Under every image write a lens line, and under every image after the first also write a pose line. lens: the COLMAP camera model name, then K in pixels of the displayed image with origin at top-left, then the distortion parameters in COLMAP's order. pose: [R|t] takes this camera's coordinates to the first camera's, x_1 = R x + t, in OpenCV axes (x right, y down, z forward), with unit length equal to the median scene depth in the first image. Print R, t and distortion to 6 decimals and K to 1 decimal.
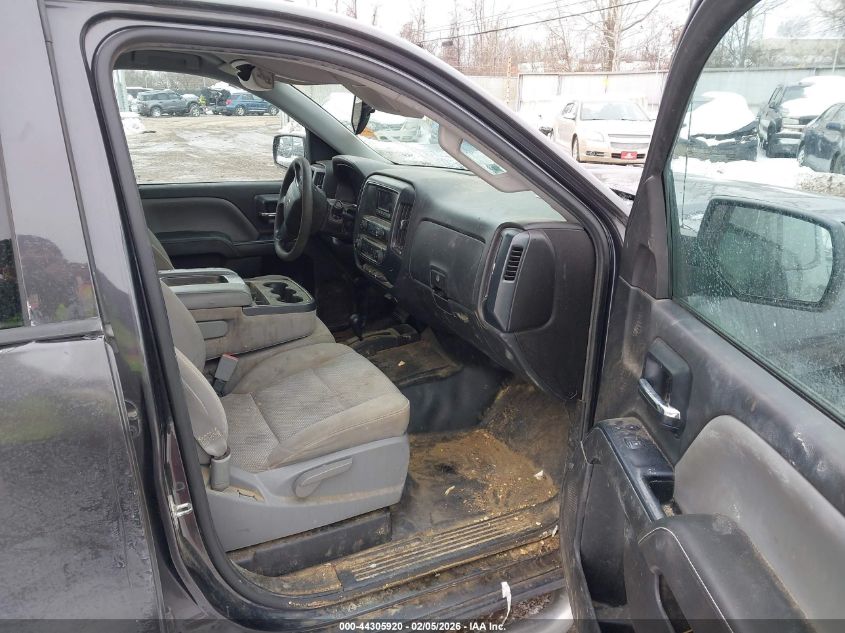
lens RADIAL K [[649.6, 0, 422.5], [0, 649.6, 316.5], [0, 0, 1]] dist [0.000591, -0.001462]
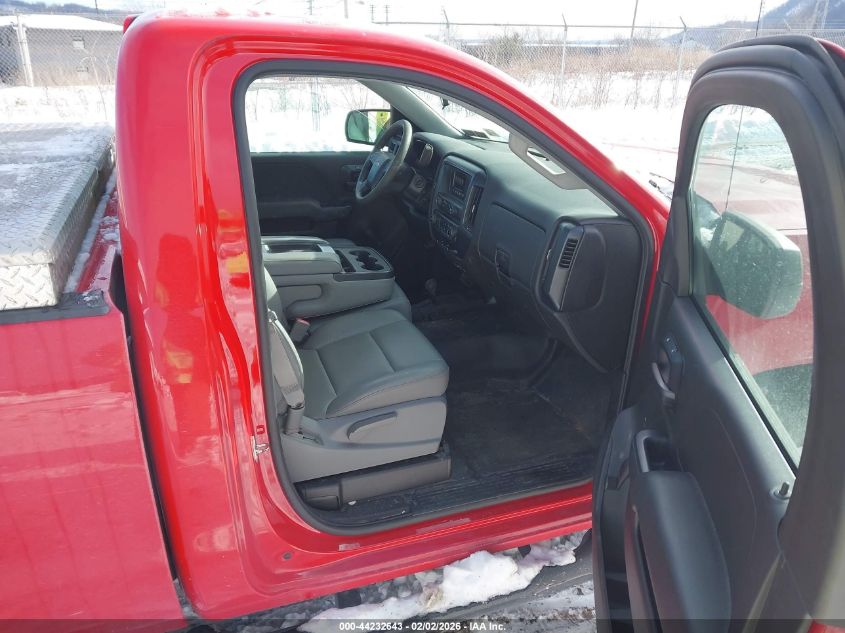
lens RADIAL K [[649.6, 0, 422.5], [0, 649.6, 316.5], [0, 0, 1]] dist [0.000591, -0.001462]
pose [[0.993598, 0.062389, -0.094183, -0.002196], [-0.055213, 0.995504, 0.076968, -0.035257], [0.098562, -0.071275, 0.992575, -0.148171]]
